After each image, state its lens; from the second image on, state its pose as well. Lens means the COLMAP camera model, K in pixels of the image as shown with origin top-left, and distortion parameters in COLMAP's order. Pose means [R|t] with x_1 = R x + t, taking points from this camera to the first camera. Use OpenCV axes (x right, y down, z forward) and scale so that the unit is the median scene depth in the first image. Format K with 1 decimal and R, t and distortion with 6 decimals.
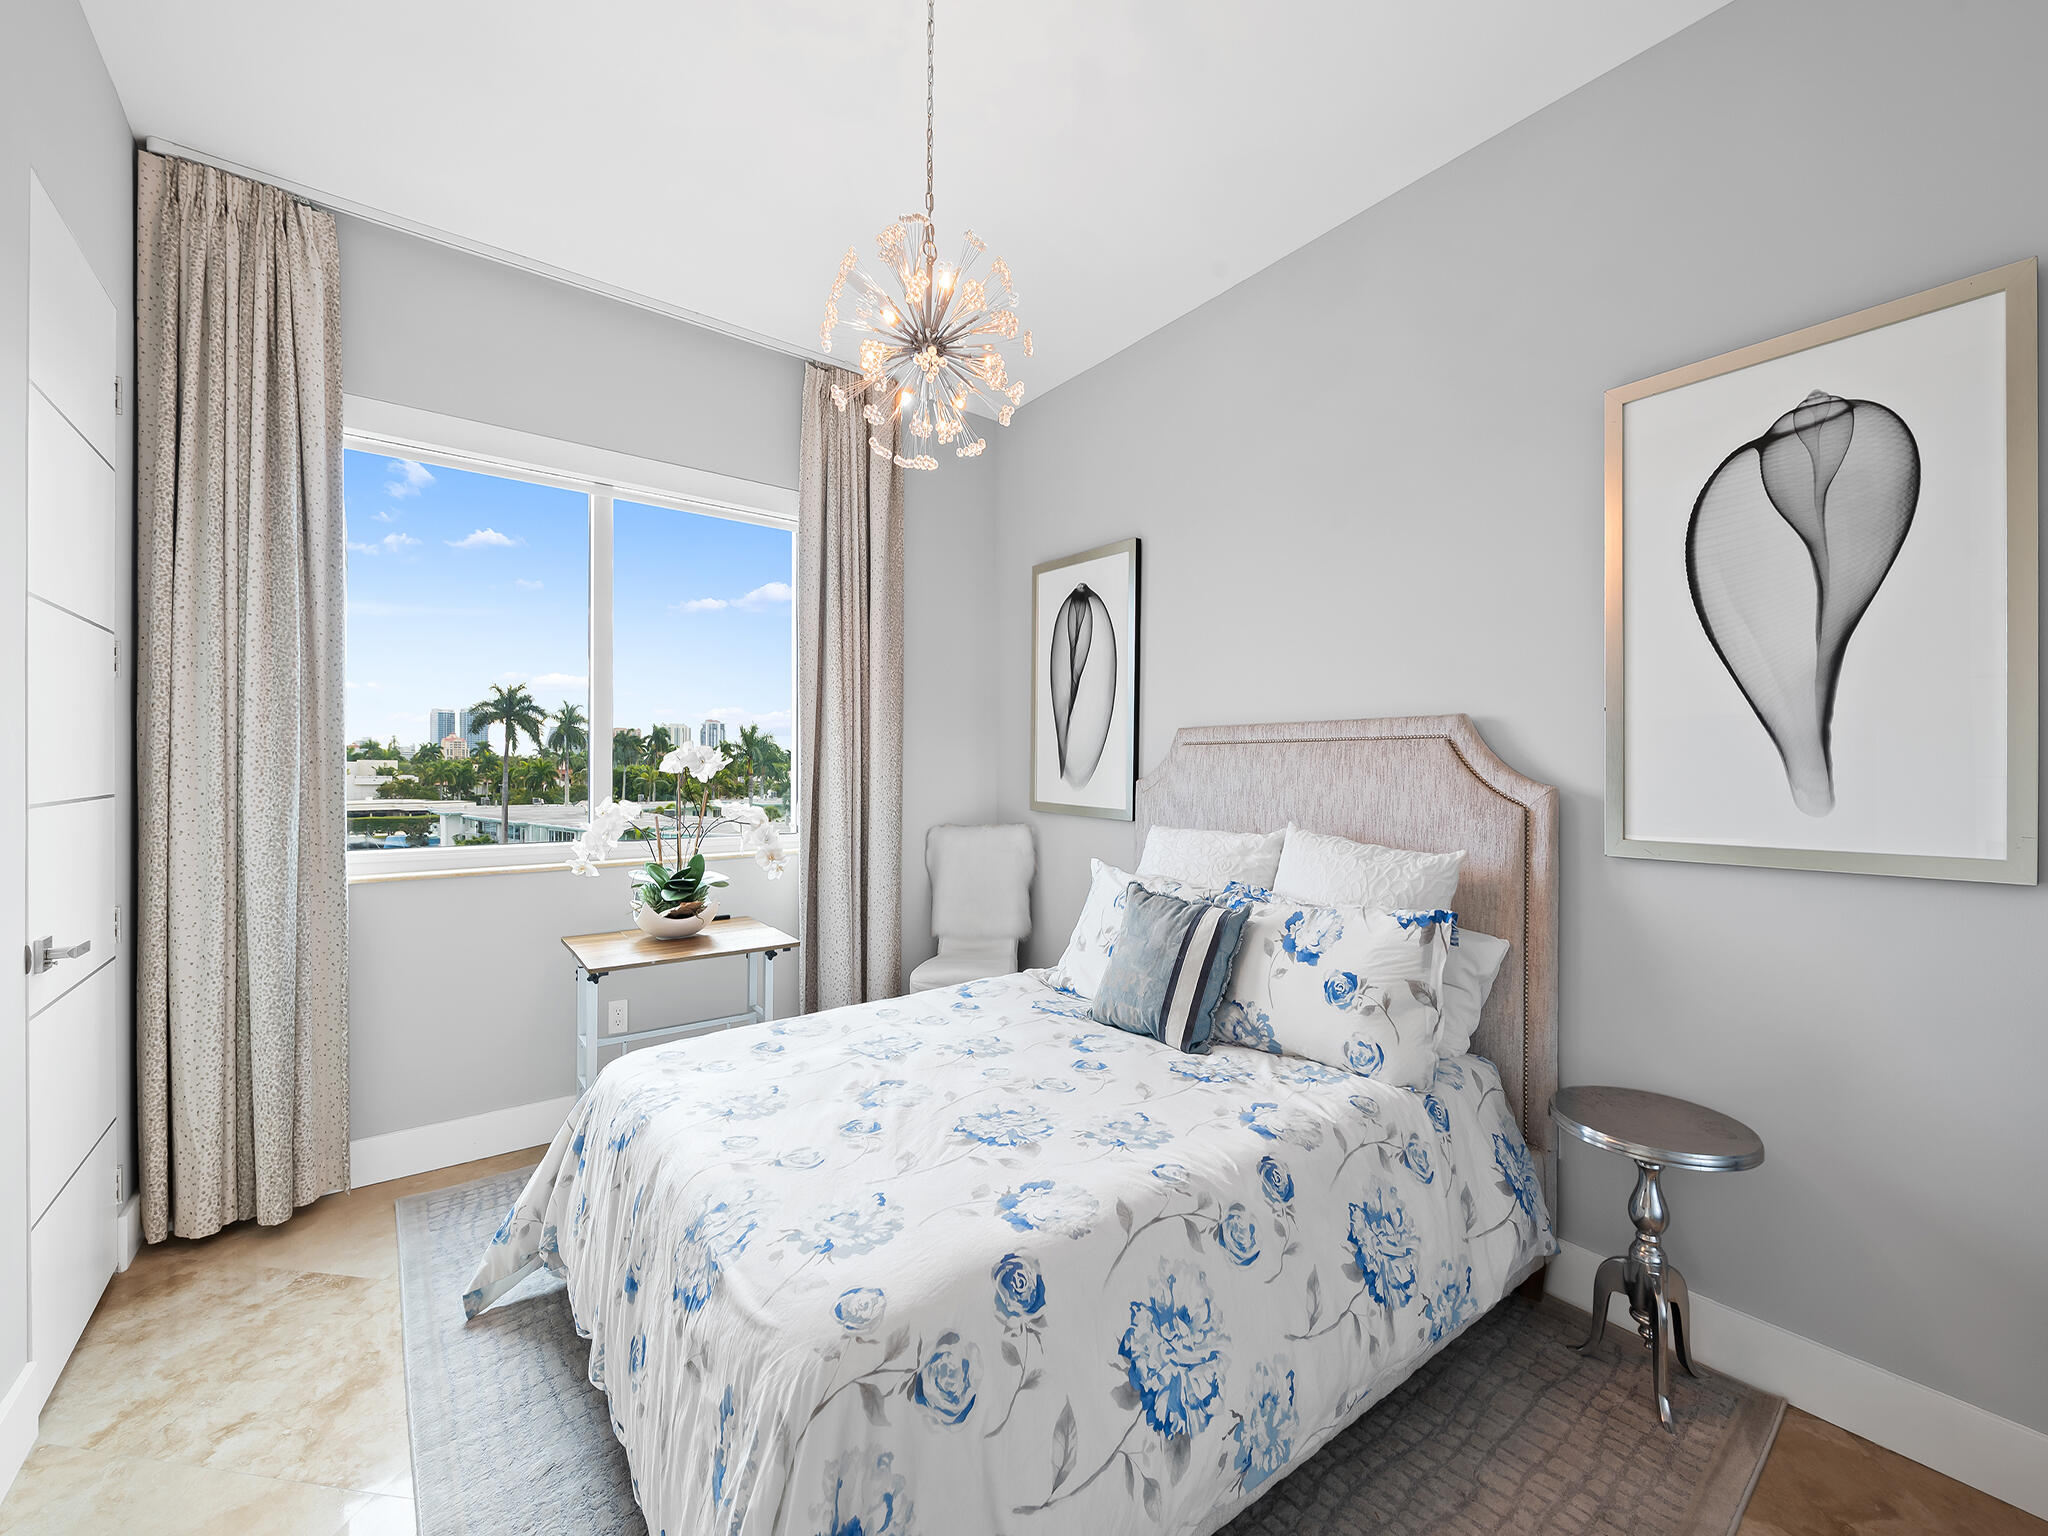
lens RADIAL K [[817.2, 0, 1028.3], [0, 817.2, 777.7], [0, 0, 1]] dist [-0.000738, -0.001732]
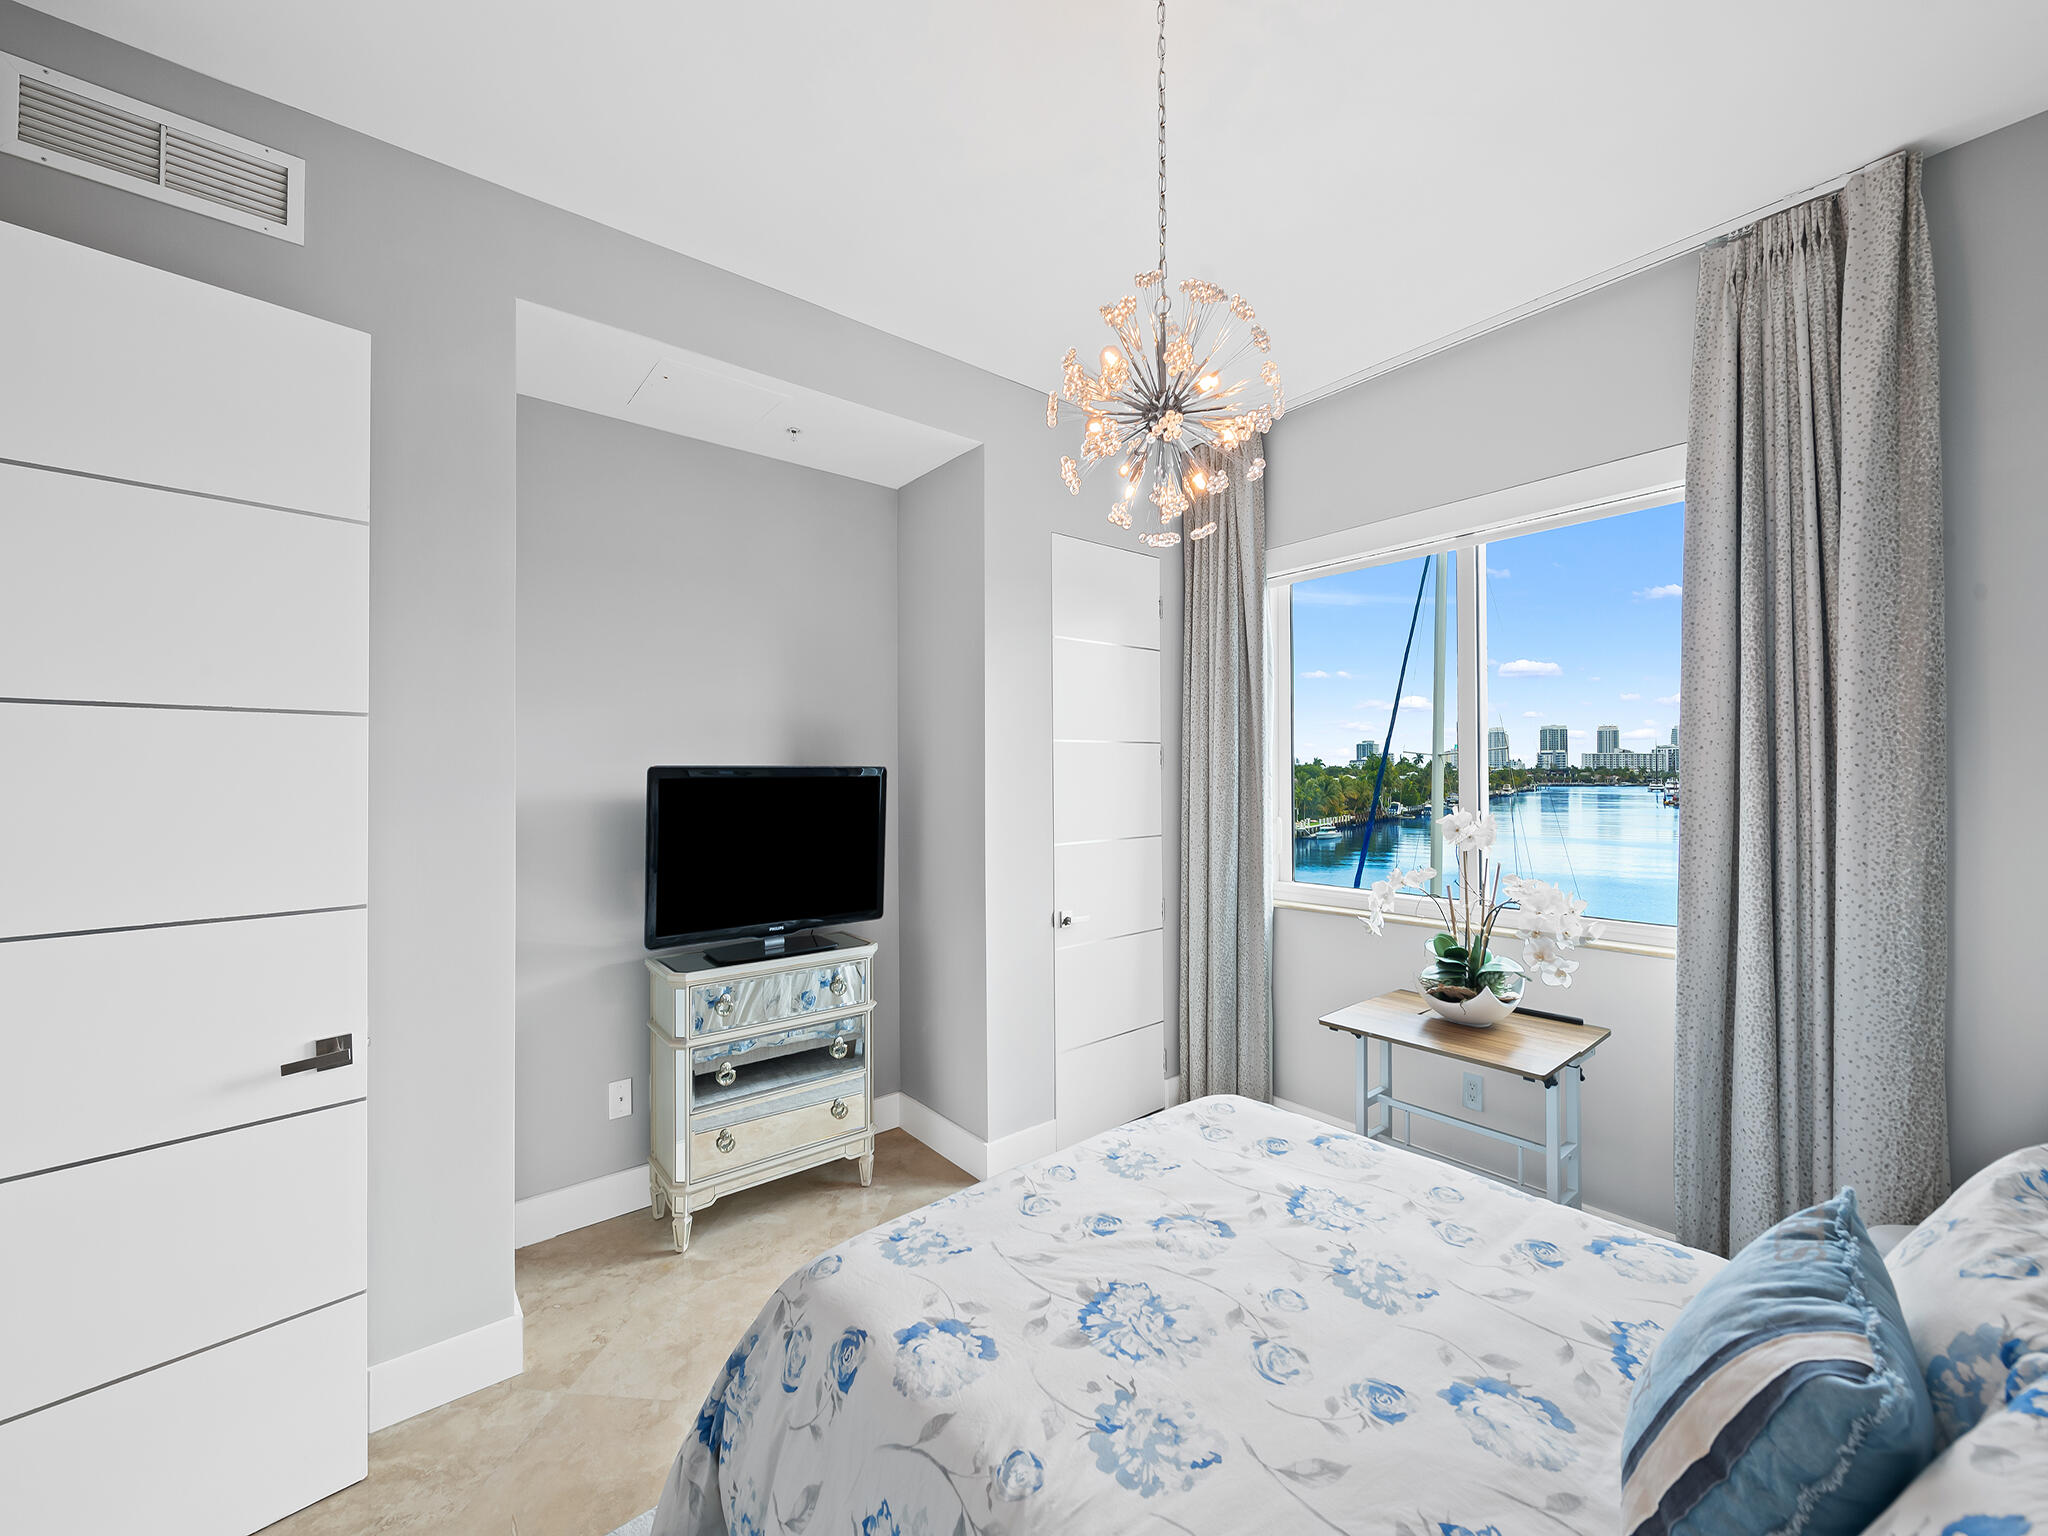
lens RADIAL K [[817.2, 0, 1032.3], [0, 817.2, 761.7], [0, 0, 1]] dist [-0.000738, -0.001732]
pose [[0.041935, -0.019988, -0.998920, 0.711726], [-0.007961, 0.999761, -0.020339, -0.109471], [0.999089, 0.008805, 0.041766, 0.753081]]
